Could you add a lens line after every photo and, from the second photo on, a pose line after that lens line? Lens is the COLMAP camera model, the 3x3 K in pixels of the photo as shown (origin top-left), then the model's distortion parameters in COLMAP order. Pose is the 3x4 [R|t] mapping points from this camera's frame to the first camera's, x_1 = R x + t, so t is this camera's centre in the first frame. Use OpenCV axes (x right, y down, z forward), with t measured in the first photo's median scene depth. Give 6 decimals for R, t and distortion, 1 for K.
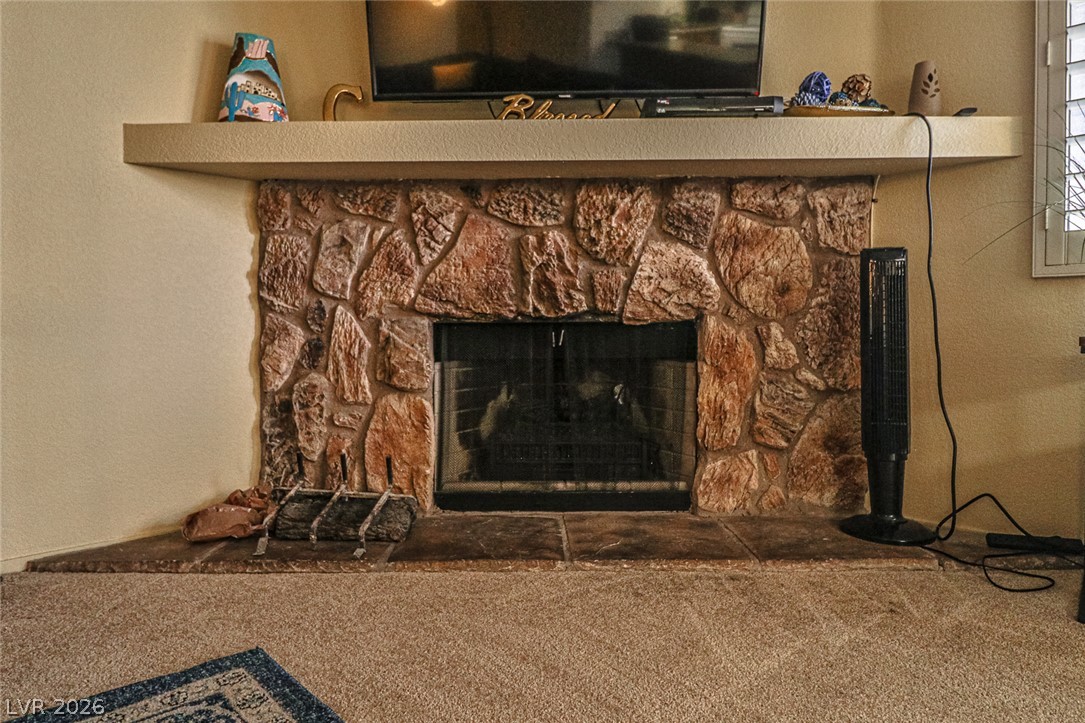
lens RADIAL K [[686.1, 0, 536.2], [0, 686.1, 353.9], [0, 0, 1]] dist [0.002400, -0.000831]
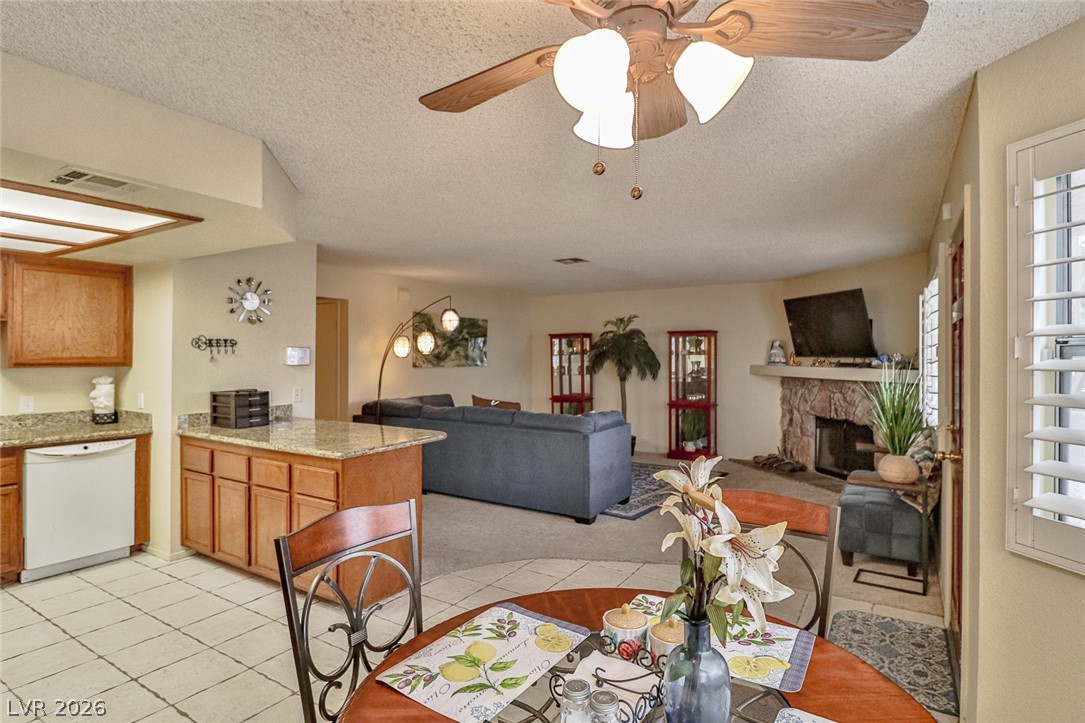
lens RADIAL K [[562.2, 0, 527.3], [0, 562.2, 350.2], [0, 0, 1]] dist [-0.004210, -0.010869]
pose [[0.209522, -0.005878, -0.977786, 2.364955], [-0.032442, 0.999390, -0.012960, -0.305005], [0.977266, 0.034437, 0.209203, -1.043451]]
